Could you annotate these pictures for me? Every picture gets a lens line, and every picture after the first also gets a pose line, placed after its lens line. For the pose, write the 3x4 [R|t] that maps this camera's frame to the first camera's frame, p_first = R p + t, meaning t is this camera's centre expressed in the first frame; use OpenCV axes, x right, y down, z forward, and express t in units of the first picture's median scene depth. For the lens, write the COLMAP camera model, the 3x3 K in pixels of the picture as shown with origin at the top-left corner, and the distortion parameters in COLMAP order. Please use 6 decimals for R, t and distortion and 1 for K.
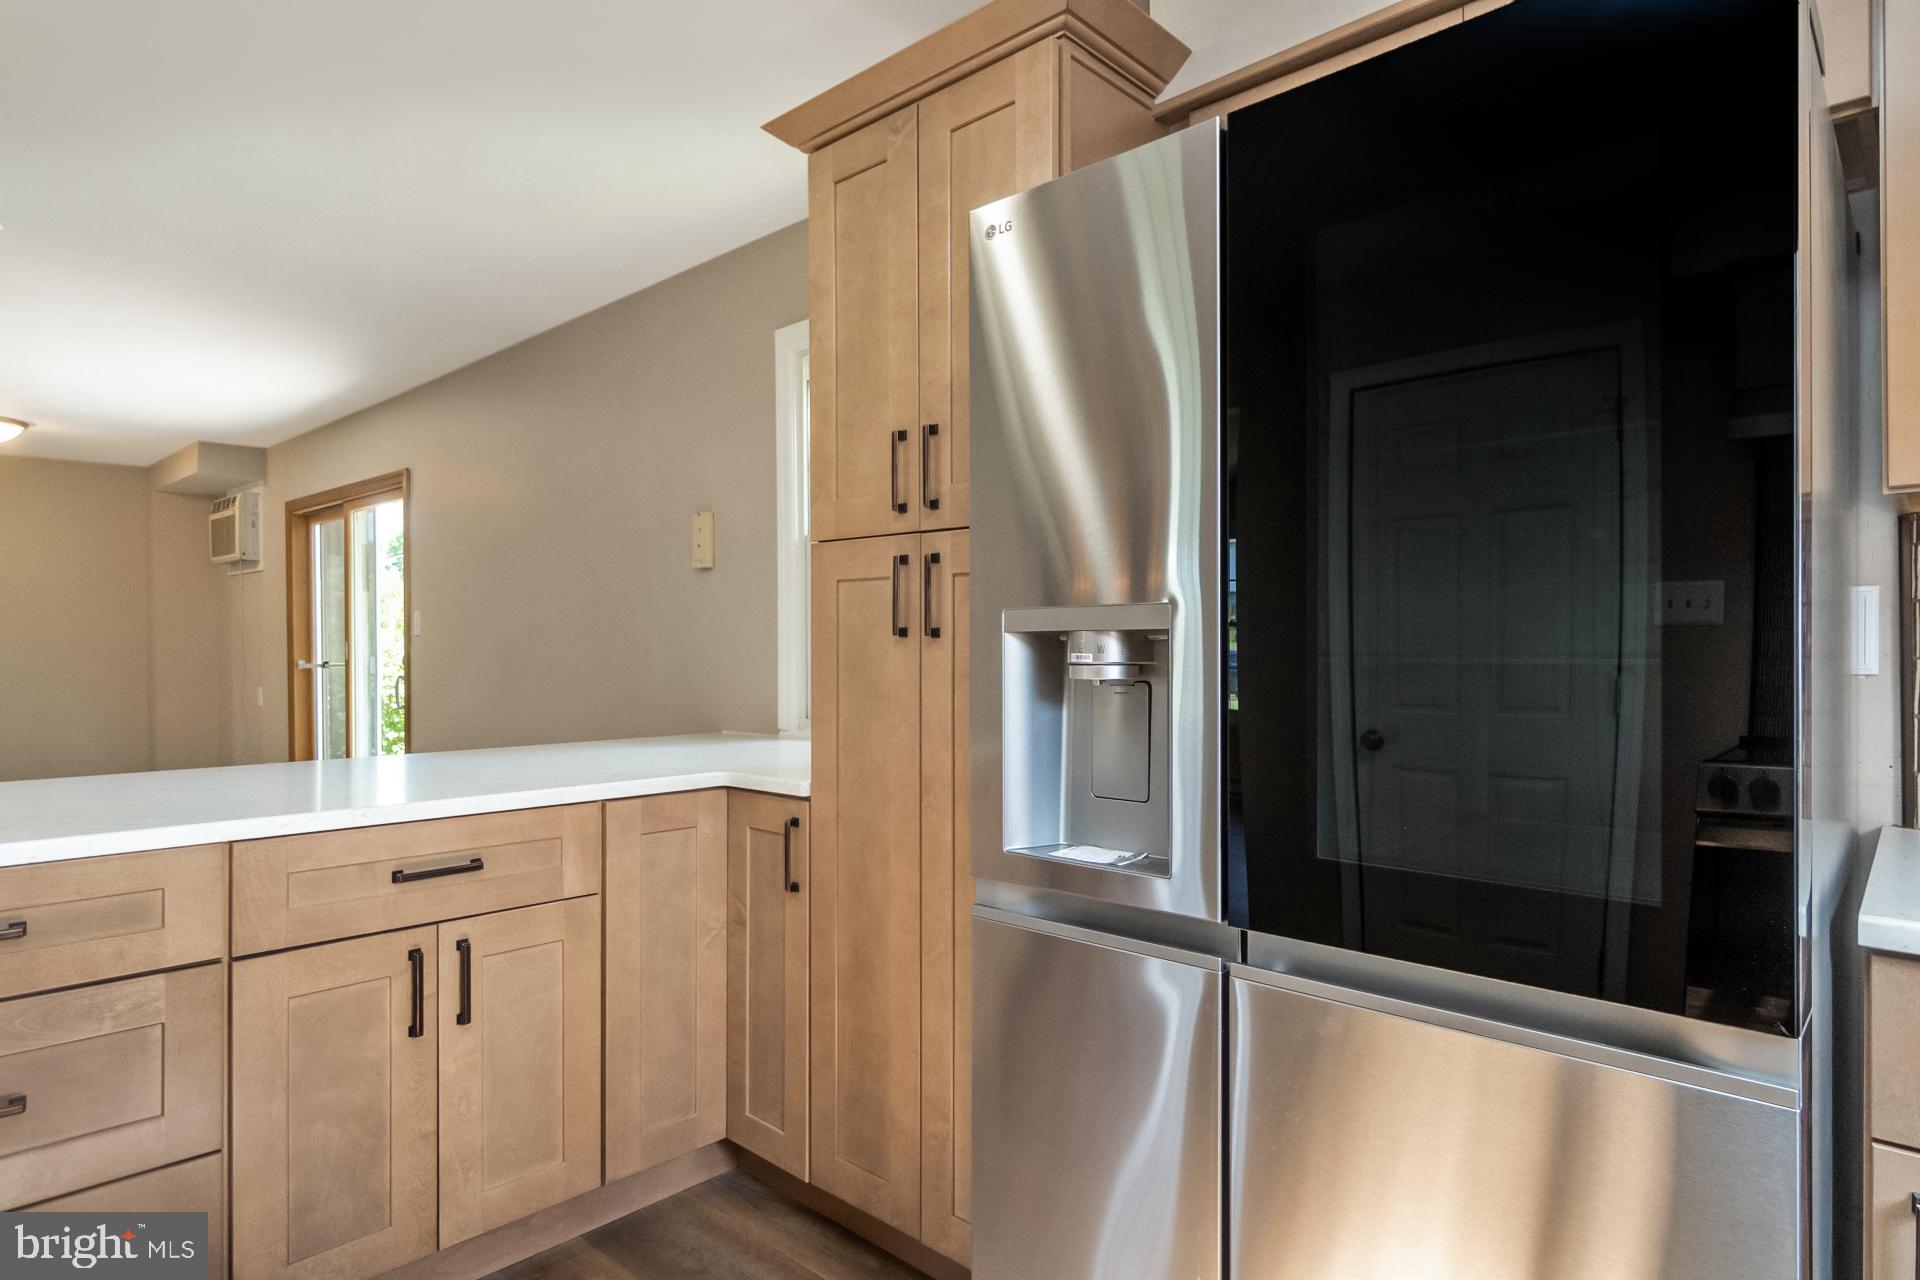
lens RADIAL K [[1059.1, 0, 960.0], [0, 1059.1, 640.0], [0, 0, 1]] dist [0.003809, 0.001184]
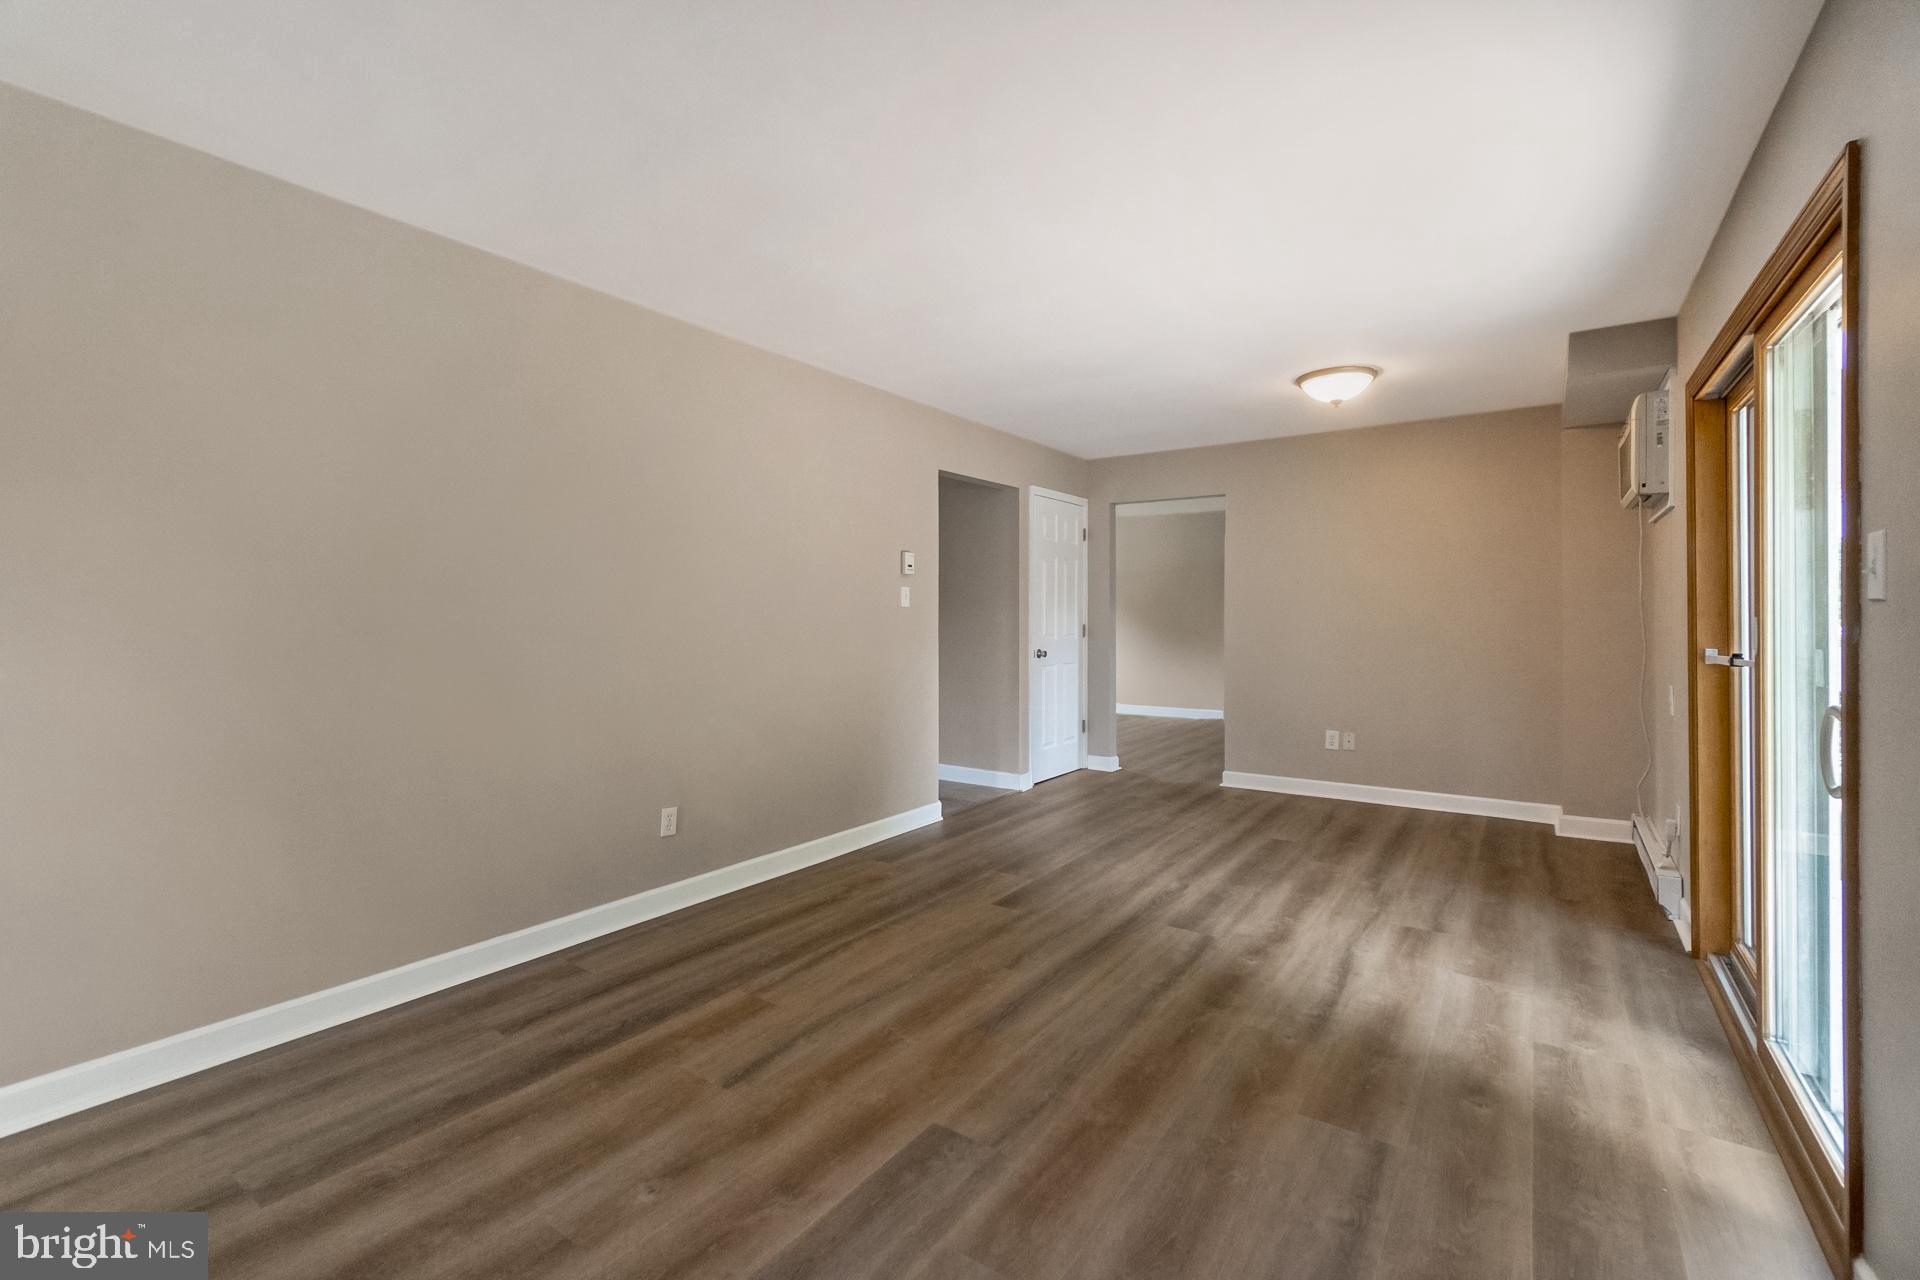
lens RADIAL K [[819.8, 0, 988.4], [0, 819.8, 611.9], [0, 0, 1]] dist [0.000661, 0.000154]
pose [[0.154923, 0.000975, -0.987926, -0.226096], [0.006092, 0.999980, 0.001943, -0.004452], [0.987908, -0.006319, 0.154914, 0.509594]]
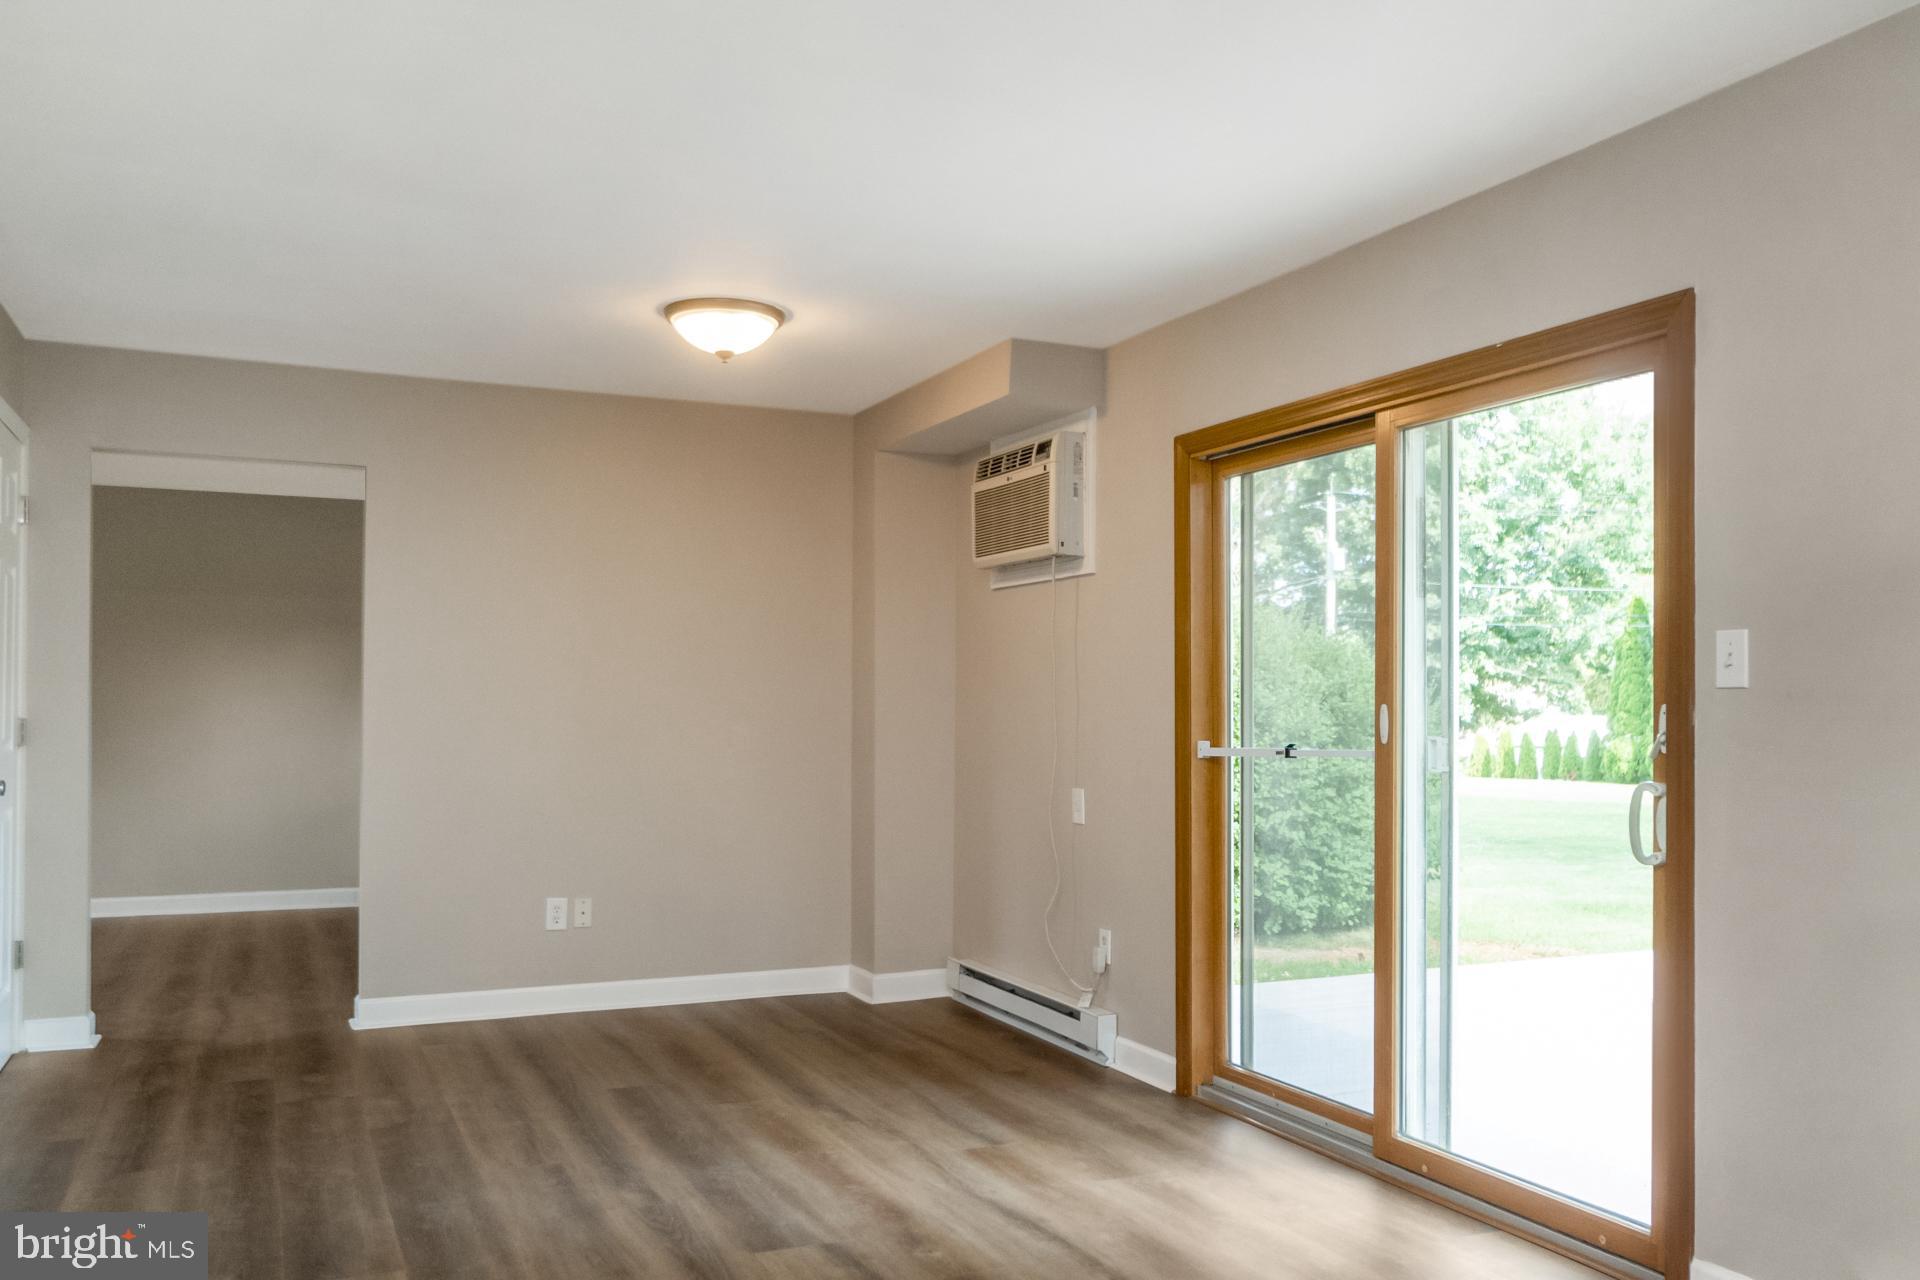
lens RADIAL K [[1455.3, 0, 958.5], [0, 1455.3, 714.9], [0, 0, 1]] dist [0.005615, 0.003218]
pose [[0.927245, 0.013234, -0.374221, -0.443358], [-0.012670, 0.999912, 0.003966, 0.004782], [0.374240, 0.001064, 0.927331, 0.284382]]
